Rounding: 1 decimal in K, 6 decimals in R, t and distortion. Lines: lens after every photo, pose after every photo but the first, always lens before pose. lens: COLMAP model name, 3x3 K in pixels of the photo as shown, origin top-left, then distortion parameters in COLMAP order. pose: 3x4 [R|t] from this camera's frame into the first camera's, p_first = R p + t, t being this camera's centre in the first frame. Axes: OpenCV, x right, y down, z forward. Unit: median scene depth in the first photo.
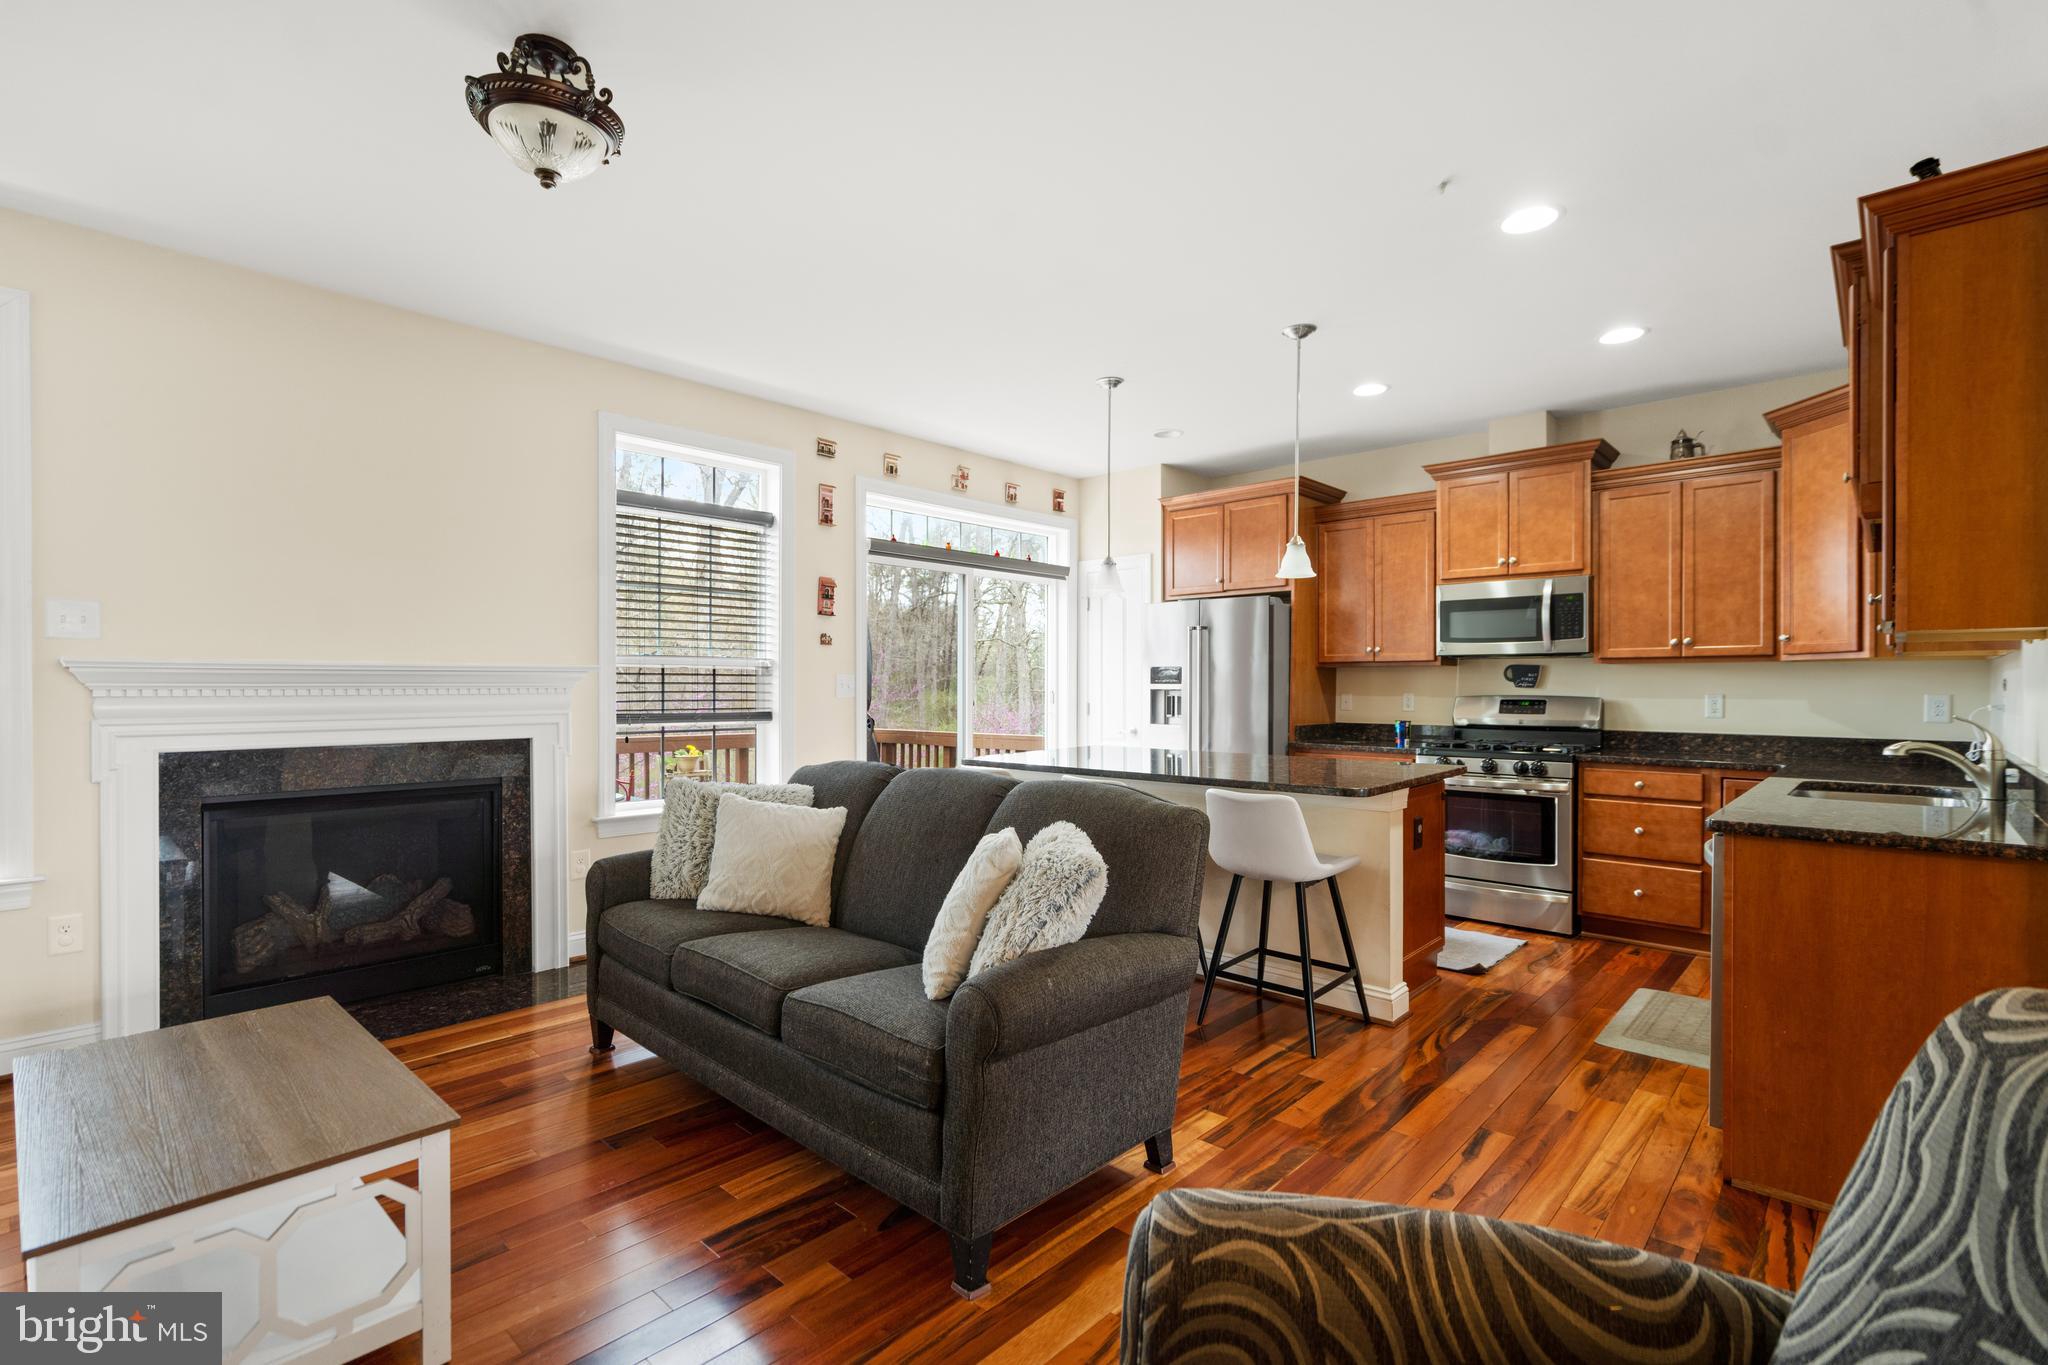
lens RADIAL K [[937.0, 0, 1008.5], [0, 937.0, 690.5], [0, 0, 1]] dist [-0.000156, 0.000887]
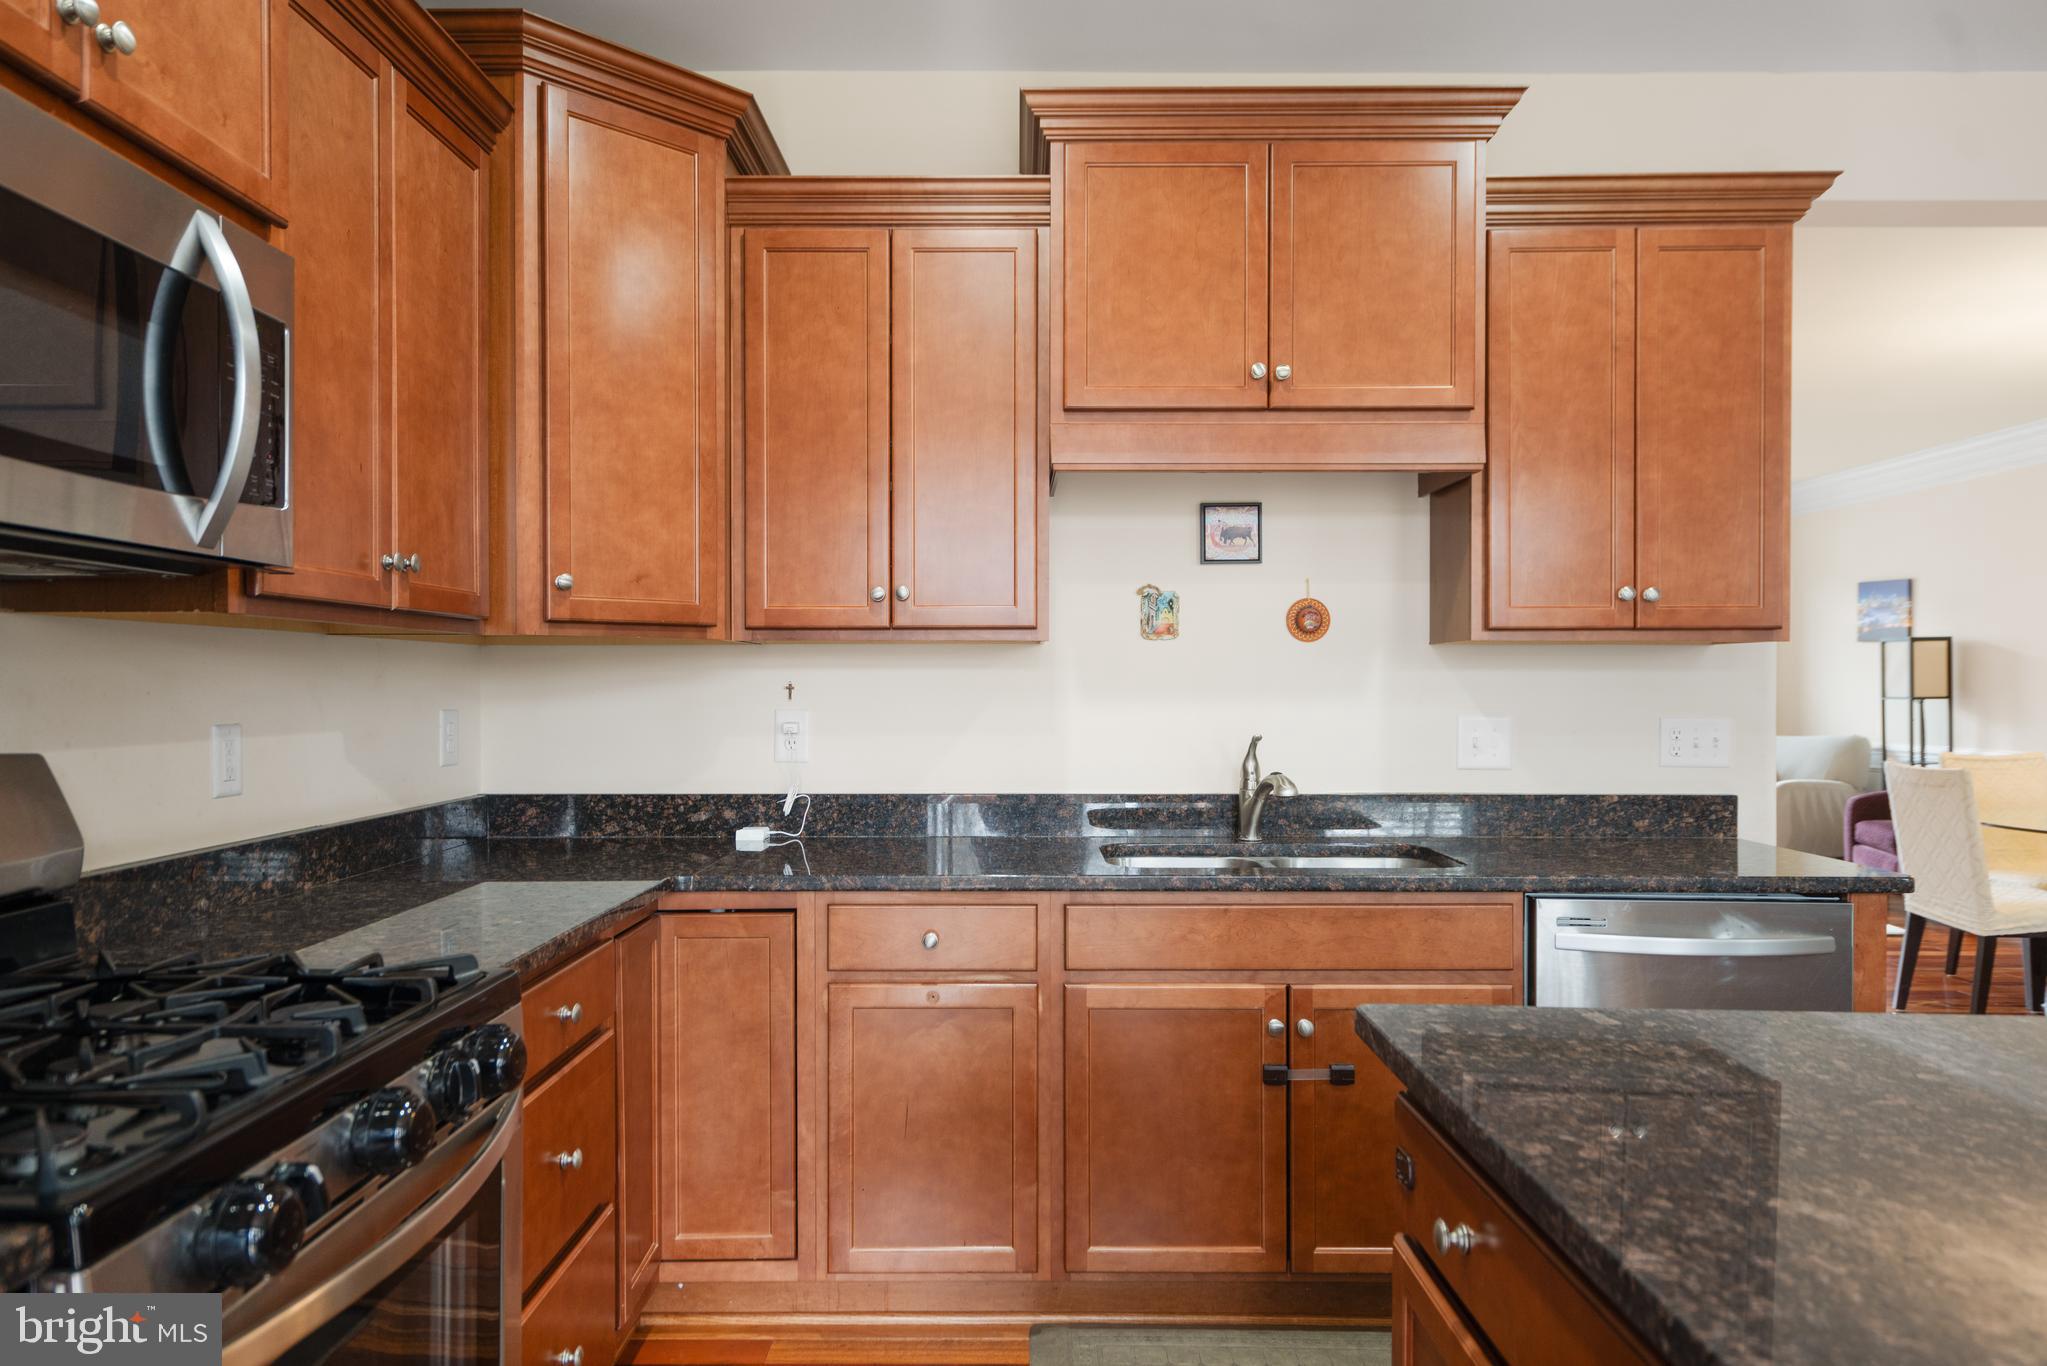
lens RADIAL K [[1278.0, 0, 1017.3], [0, 1278.0, 689.0], [0, 0, 1]] dist [0.000115, 0.002367]
pose [[-0.681579, -0.007841, 0.731702, 0.228843], [0.000020, 0.999942, 0.010734, -0.012216], [-0.731744, 0.007330, -0.681540, 1.040361]]
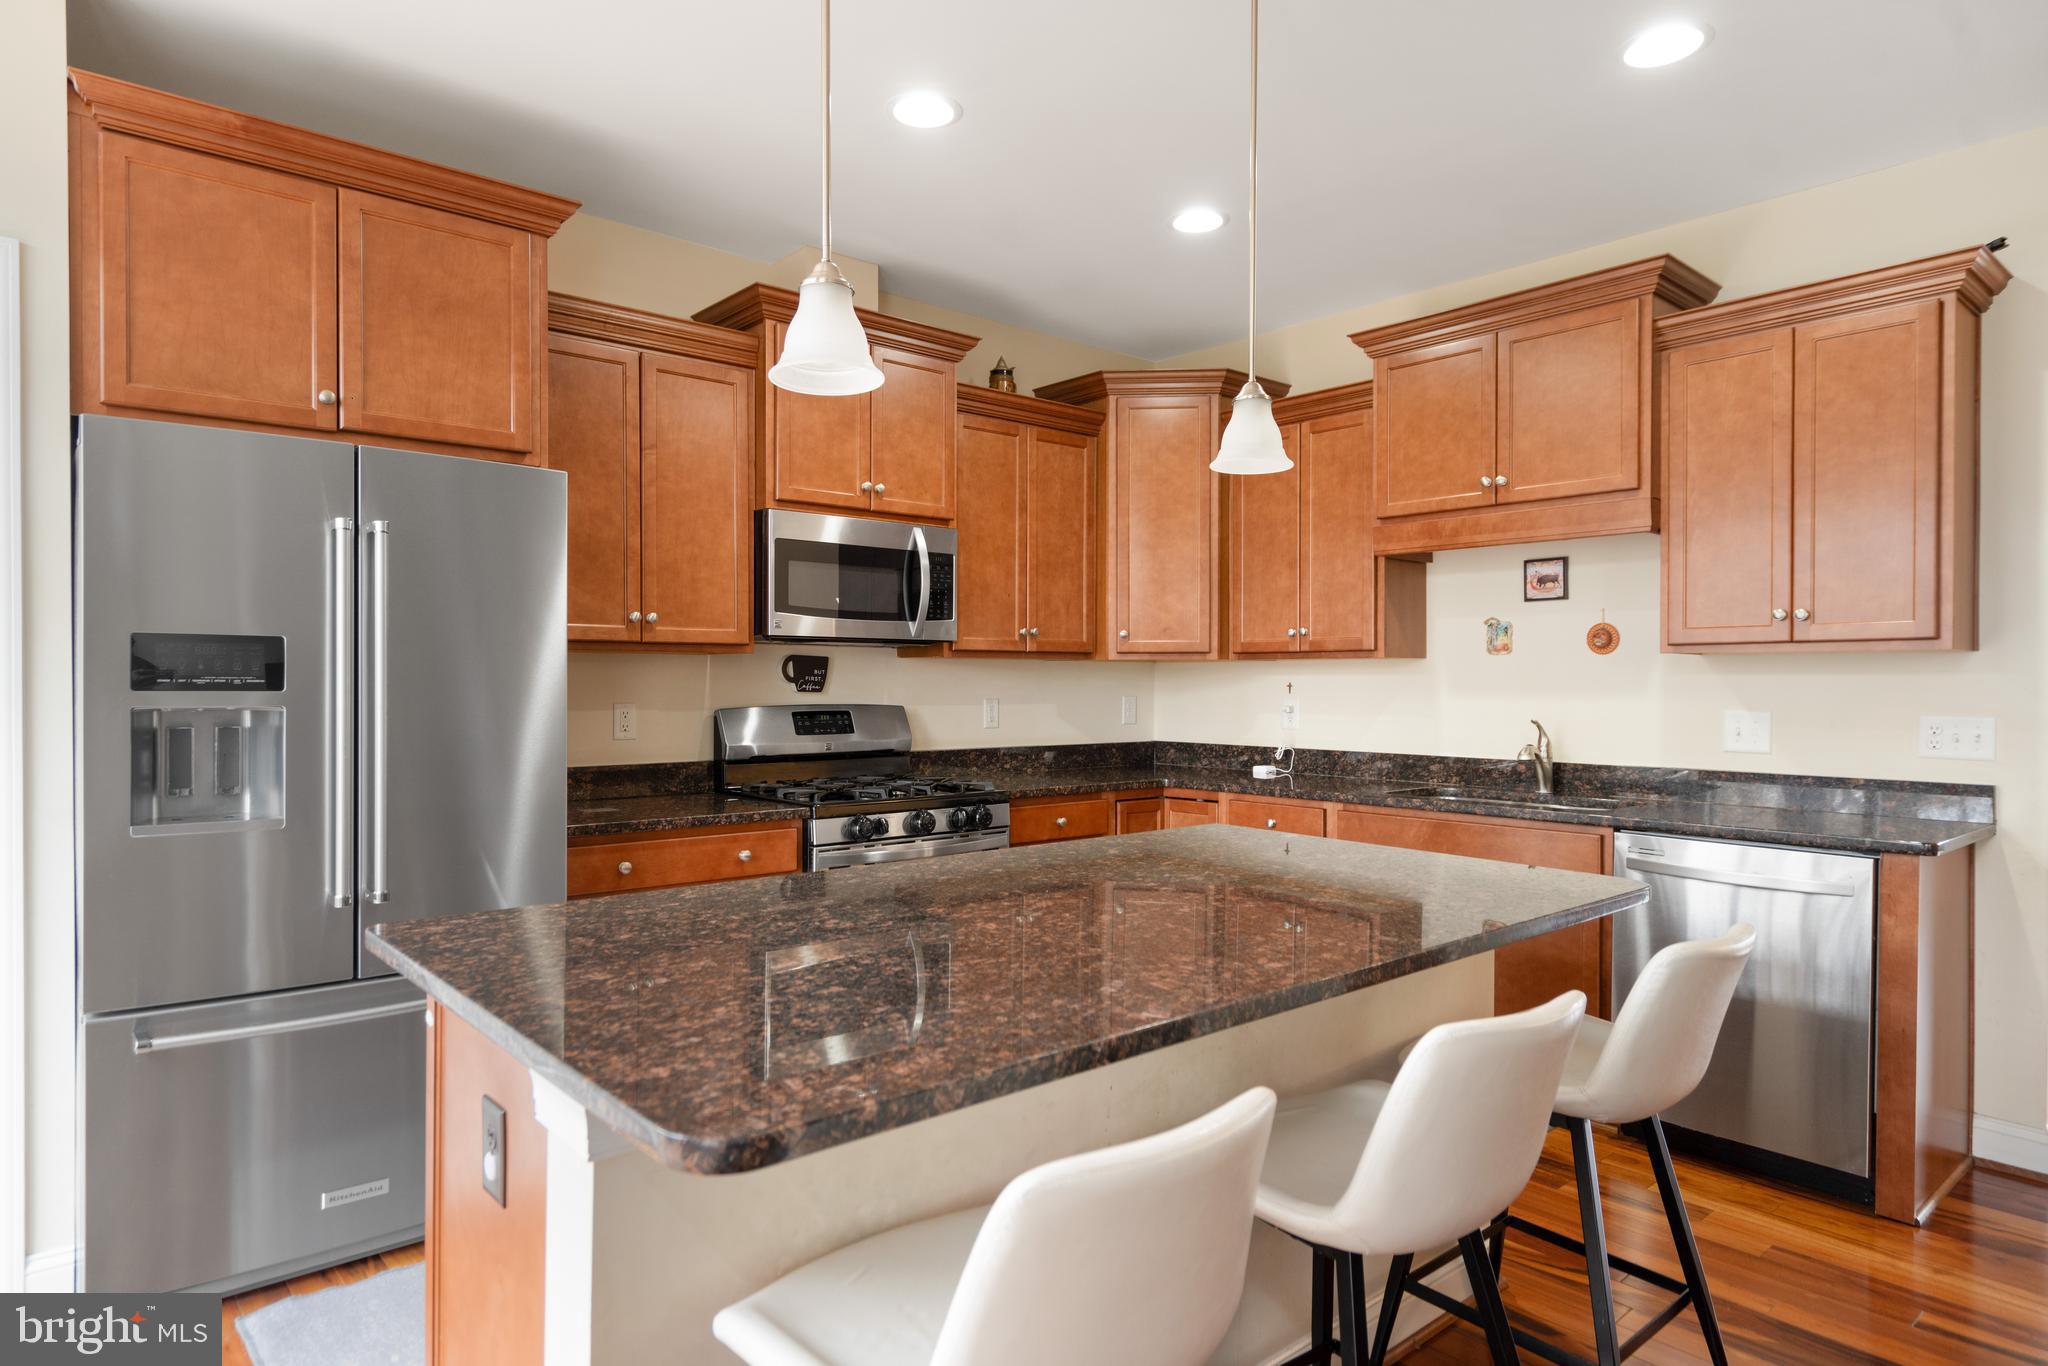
lens RADIAL K [[1188.7, 0, 1013.8], [0, 1188.7, 683.7], [0, 0, 1]] dist [0.005140, 0.003212]
pose [[0.100918, -0.005418, 0.994880, -0.238058], [0.001096, 0.999985, 0.005334, -0.013431], [-0.994894, 0.000552, 0.100922, 0.830252]]
